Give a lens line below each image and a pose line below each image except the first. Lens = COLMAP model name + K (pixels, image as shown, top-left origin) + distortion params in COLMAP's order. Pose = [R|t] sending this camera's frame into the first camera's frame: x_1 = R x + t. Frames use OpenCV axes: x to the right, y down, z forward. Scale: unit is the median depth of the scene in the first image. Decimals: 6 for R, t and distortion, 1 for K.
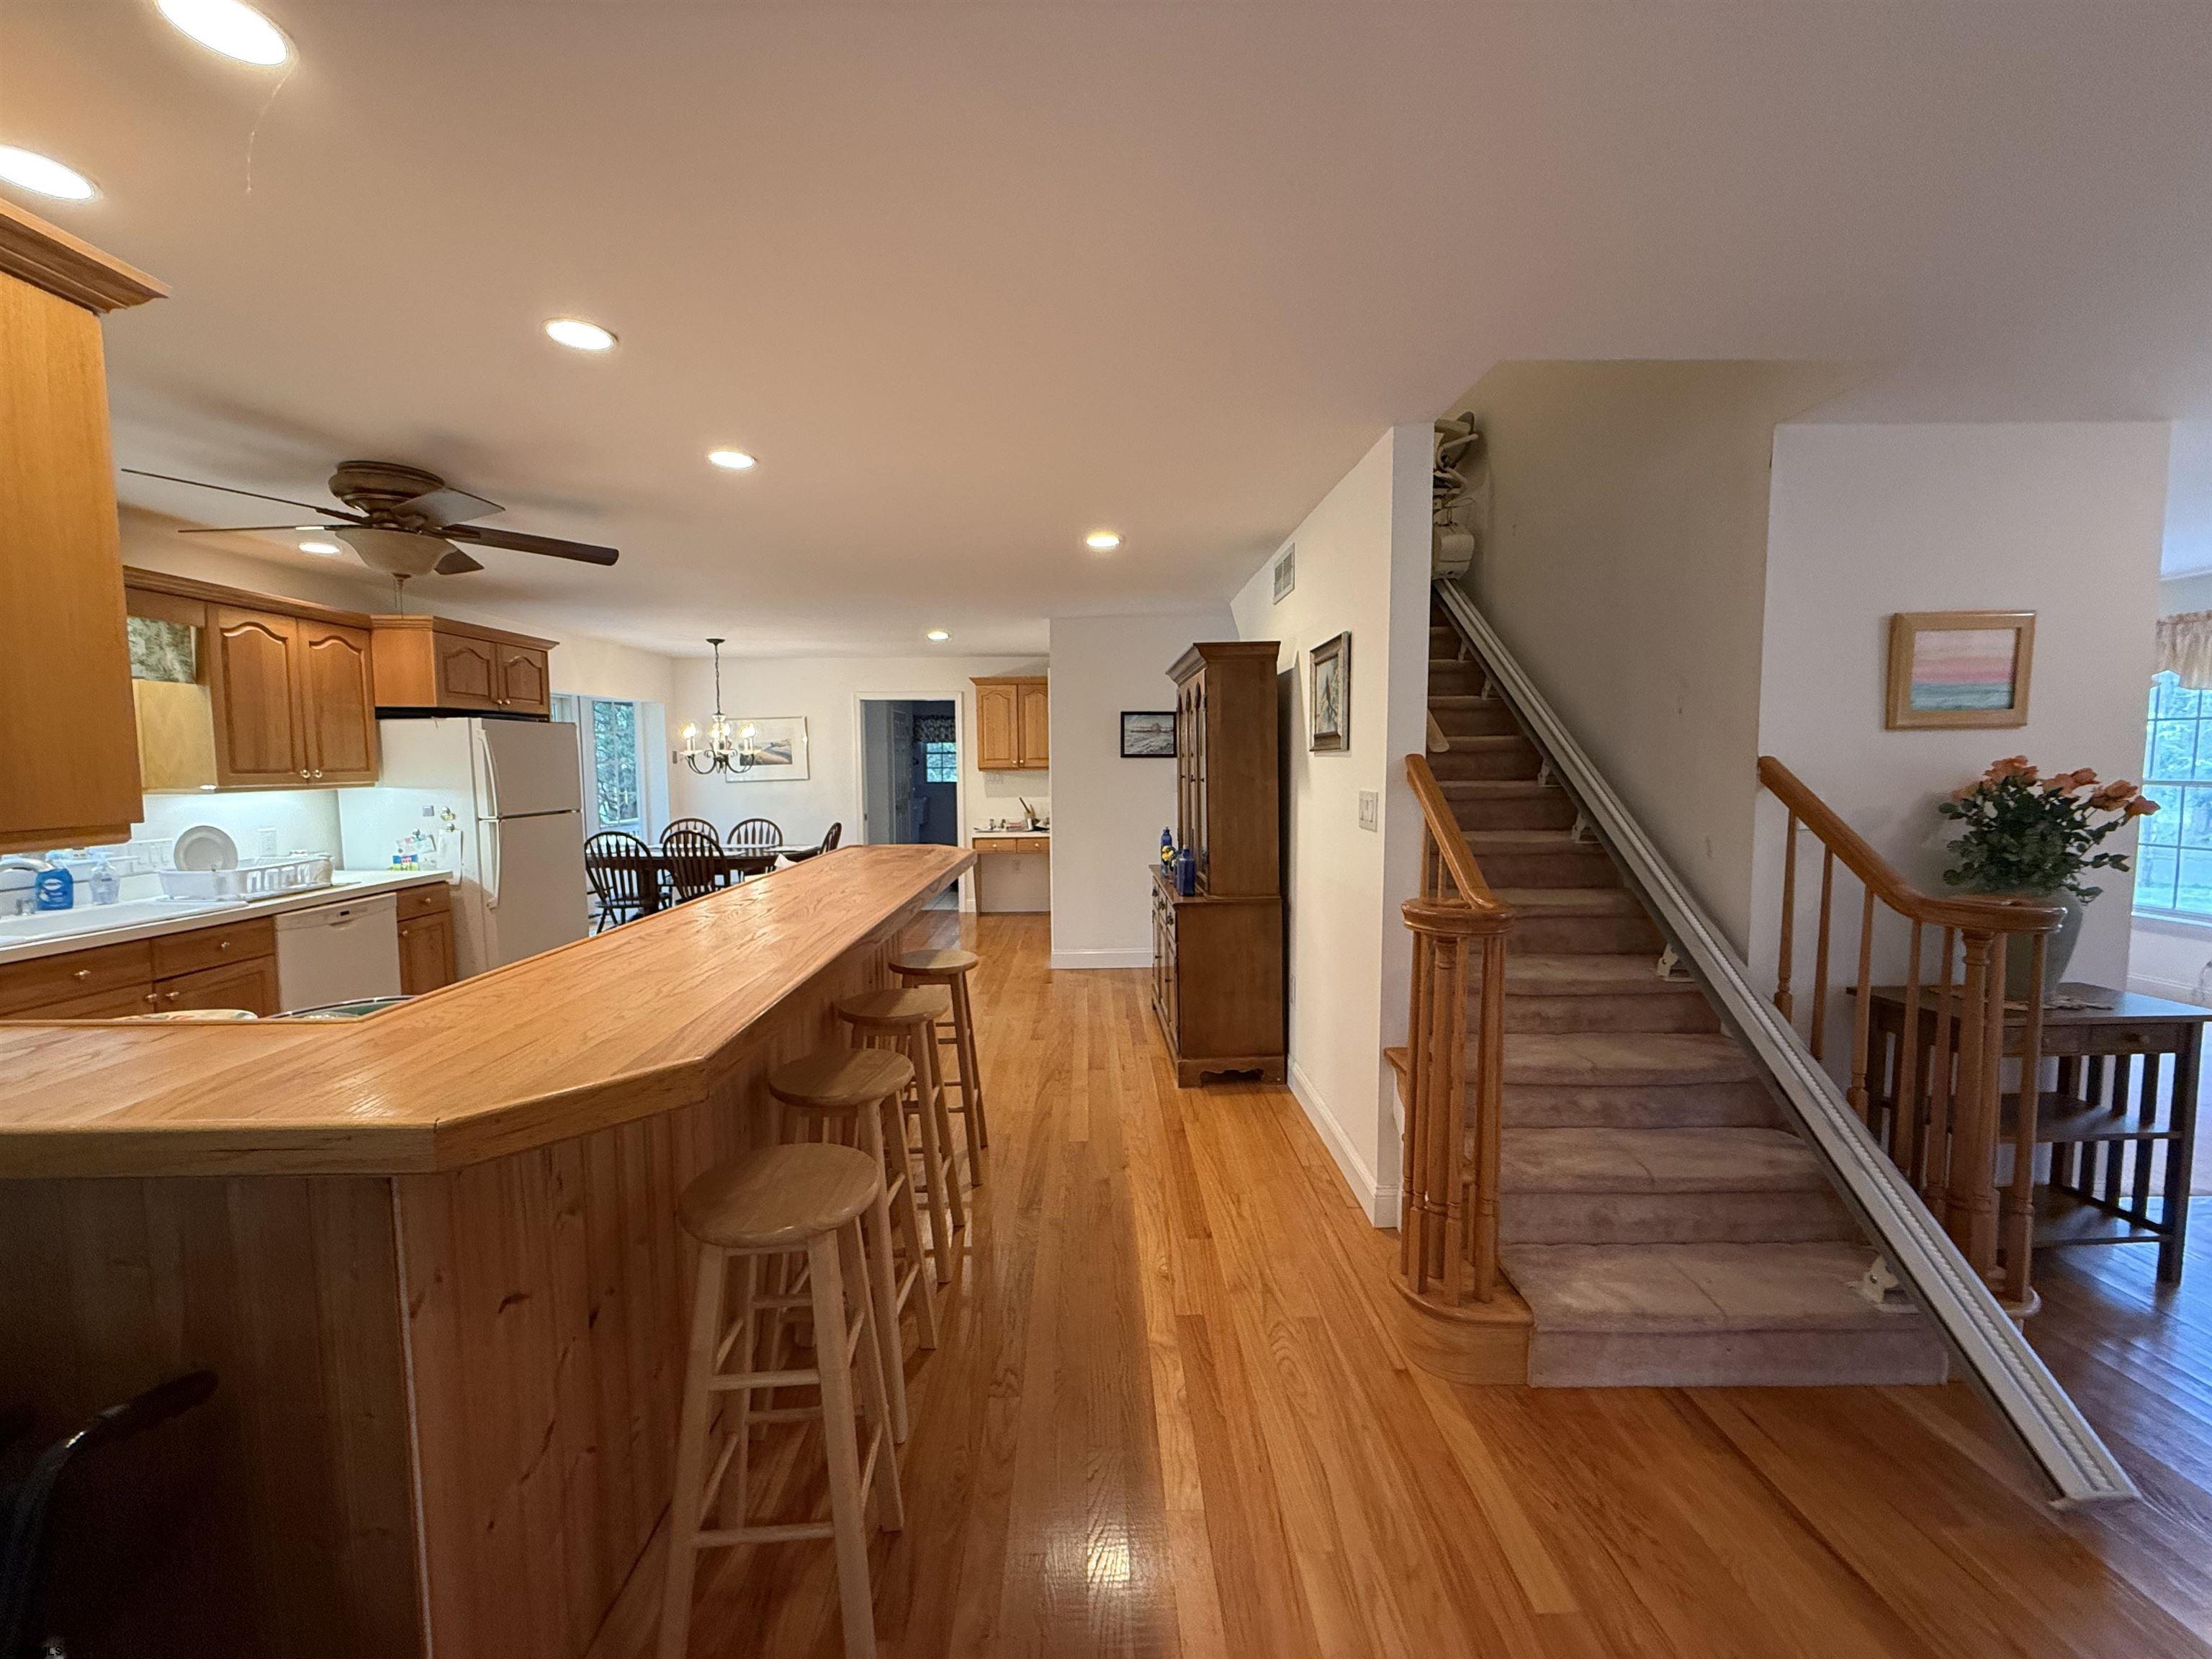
lens RADIAL K [[878.2, 0, 1104.7], [0, 878.2, 822.5], [0, 0, 1]] dist [-0.001885, 0.000846]
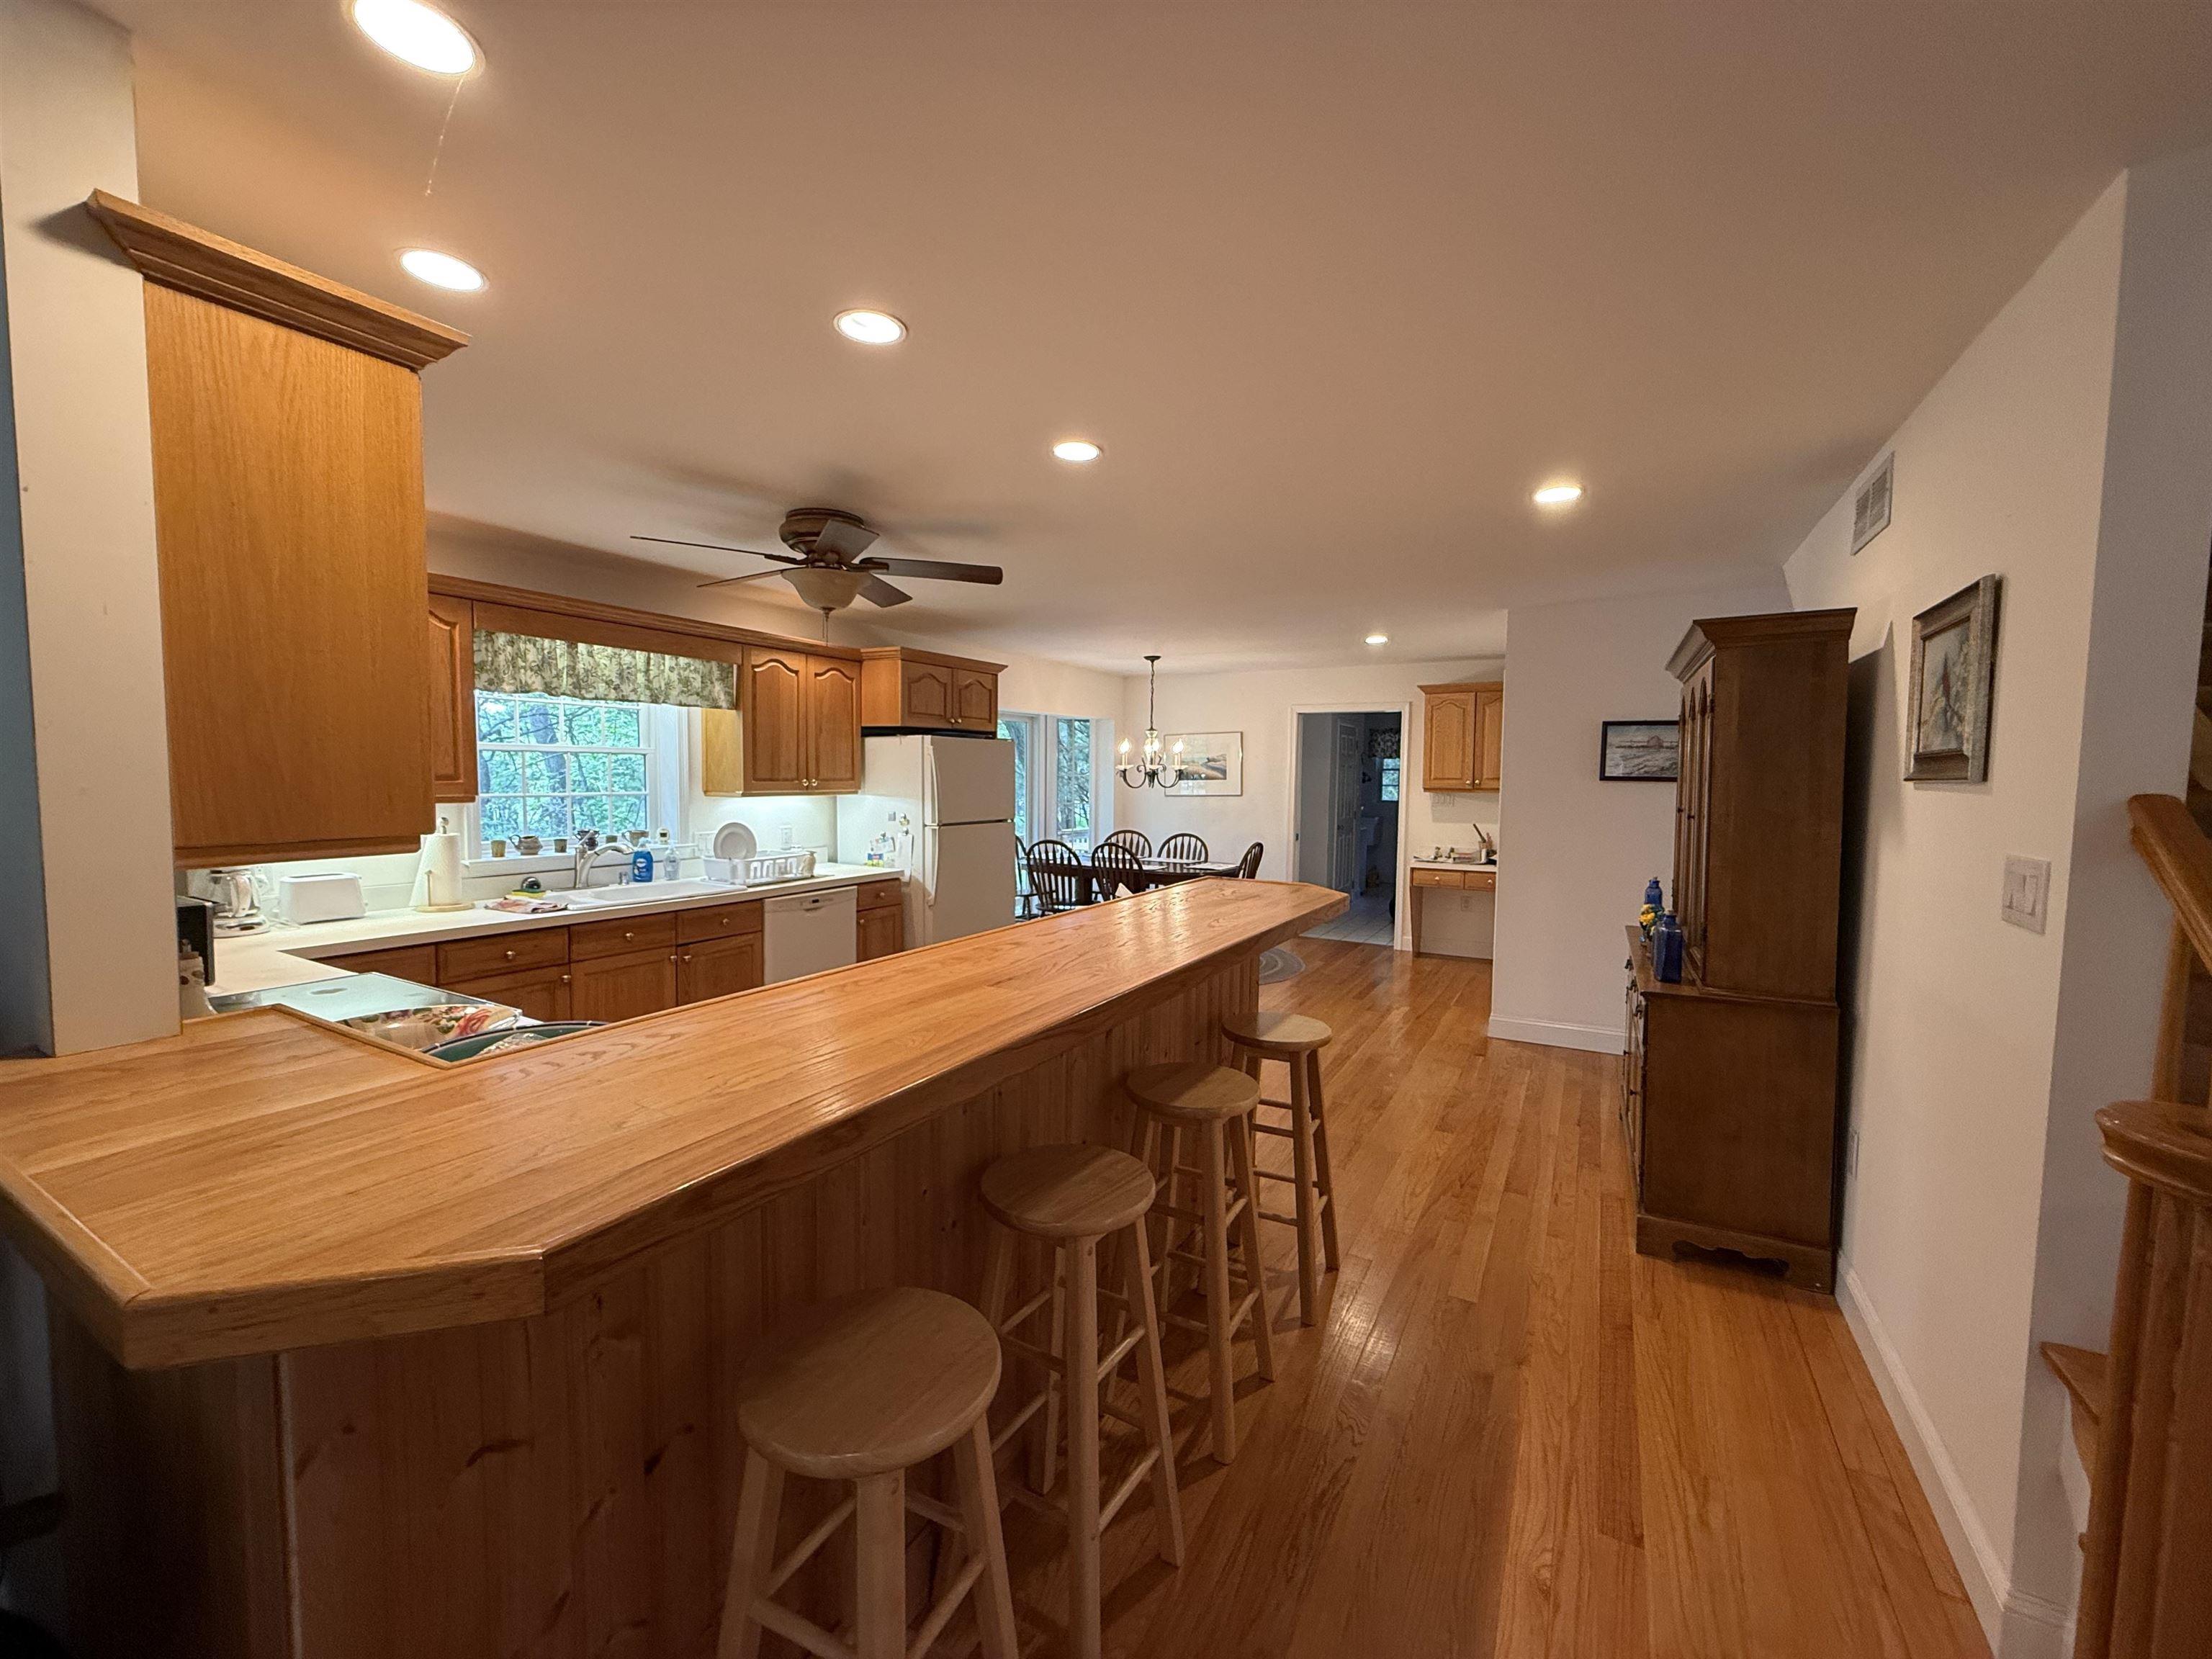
lens RADIAL K [[878.2, 0, 1102.0], [0, 878.2, 825.4], [0, 0, 1]] dist [-0.001885, 0.000846]
pose [[0.859393, 0.045784, -0.509262, 0.061272], [-0.052275, 0.998631, 0.001563, -0.020248], [0.508637, 0.025278, 0.860610, 0.175000]]
